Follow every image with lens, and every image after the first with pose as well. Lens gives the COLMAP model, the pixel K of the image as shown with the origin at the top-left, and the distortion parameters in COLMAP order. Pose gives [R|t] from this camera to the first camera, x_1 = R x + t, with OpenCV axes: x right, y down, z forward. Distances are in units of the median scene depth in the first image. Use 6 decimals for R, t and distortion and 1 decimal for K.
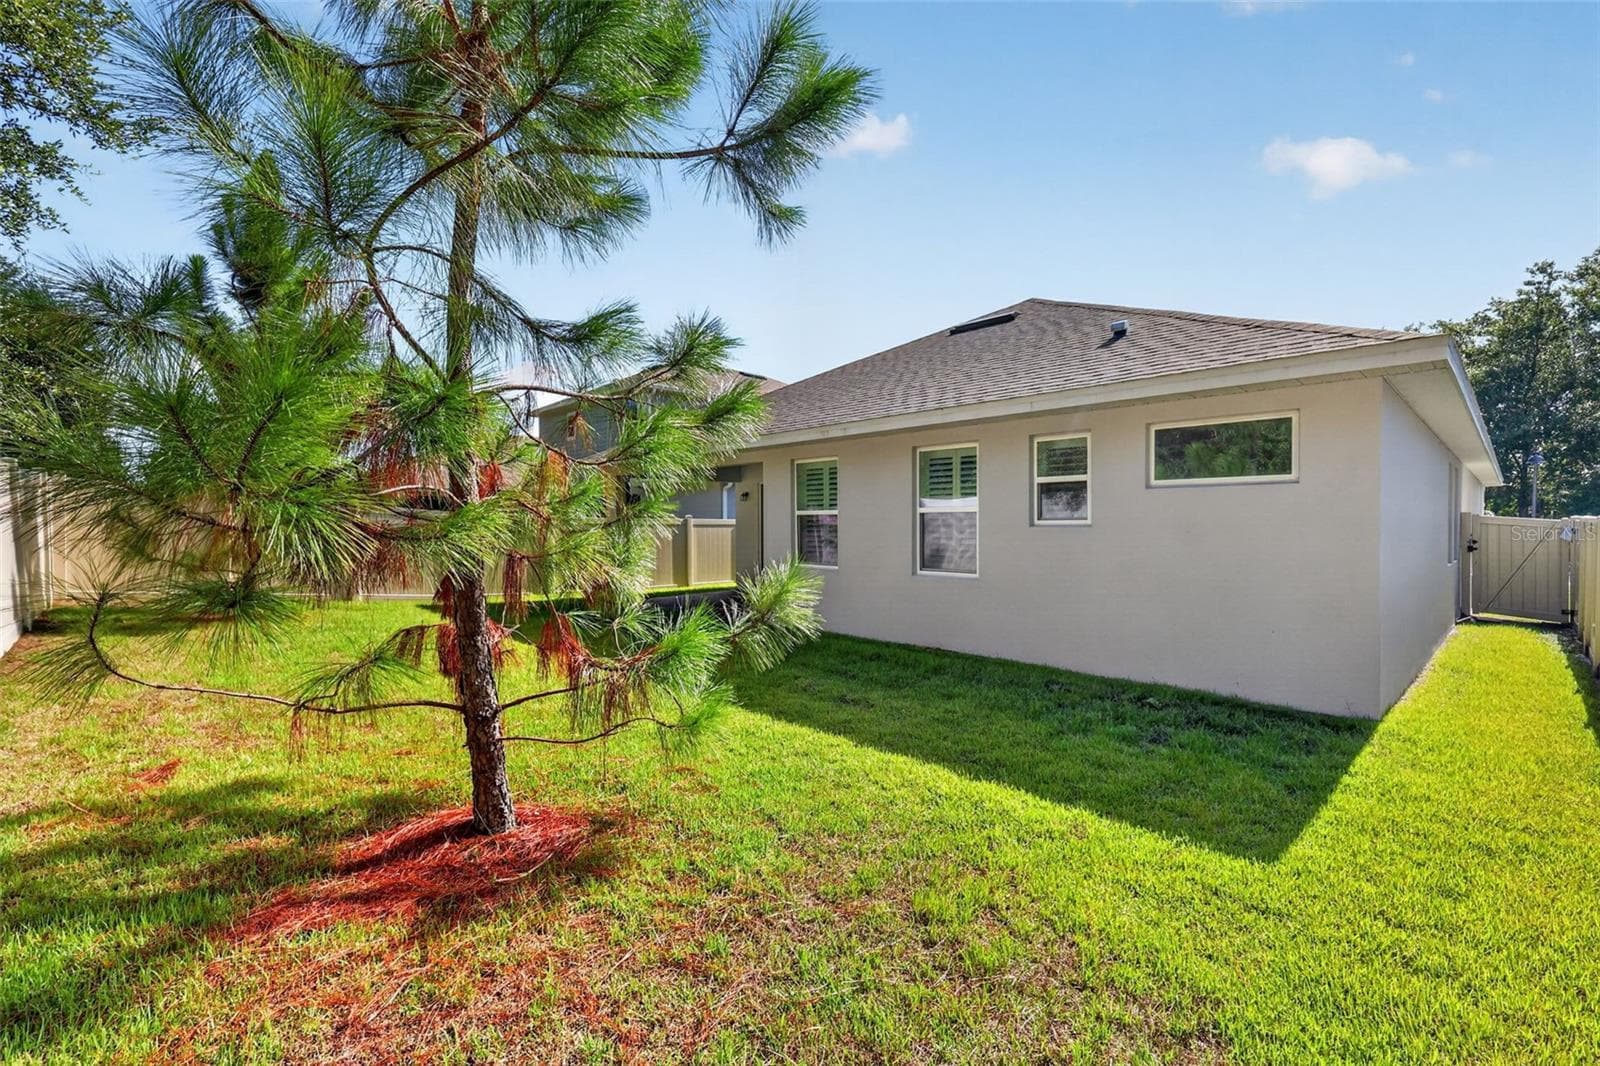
lens RADIAL K [[699.9, 0, 806.1], [0, 699.9, 521.8], [0, 0, 1]] dist [0.003734, -0.000044]
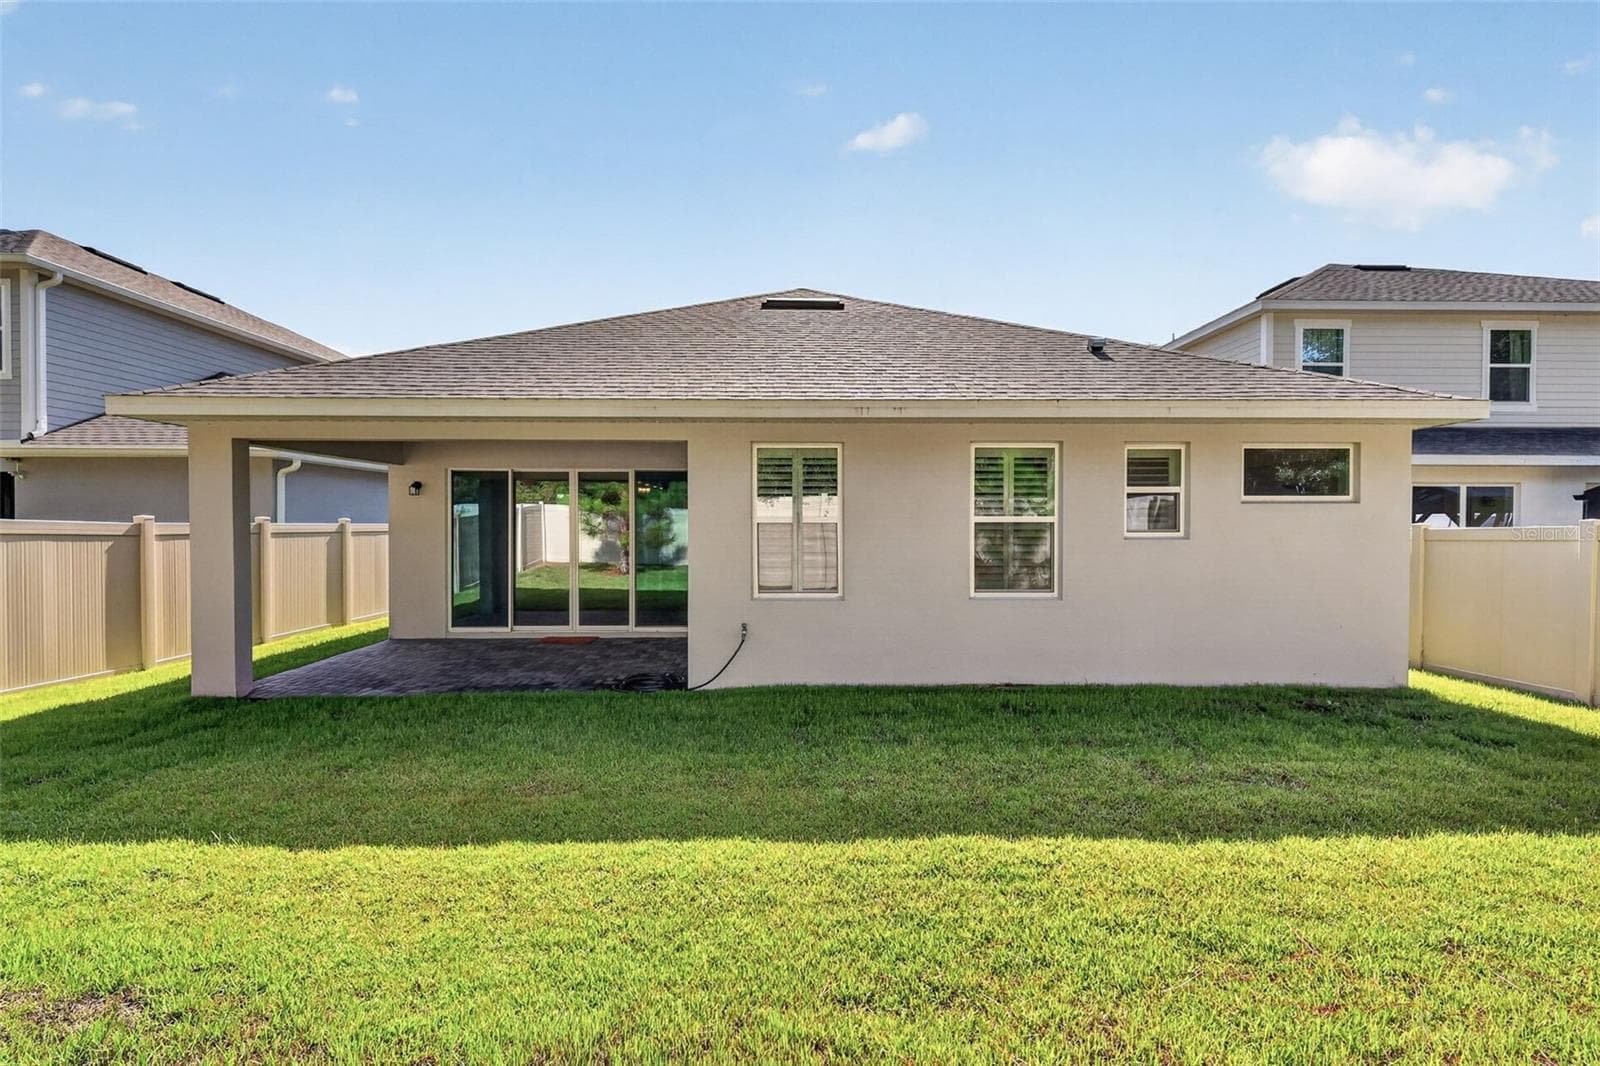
lens RADIAL K [[676.4, 0, 800.0], [0, 676.4, 533.0], [0, 0, 1]] dist [0.001085, 0.000005]
pose [[0.622406, 0.006129, 0.782671, -0.481944], [-0.005685, 0.999978, -0.003310, 0.002304], [-0.782674, -0.002390, 0.622427, 0.574351]]
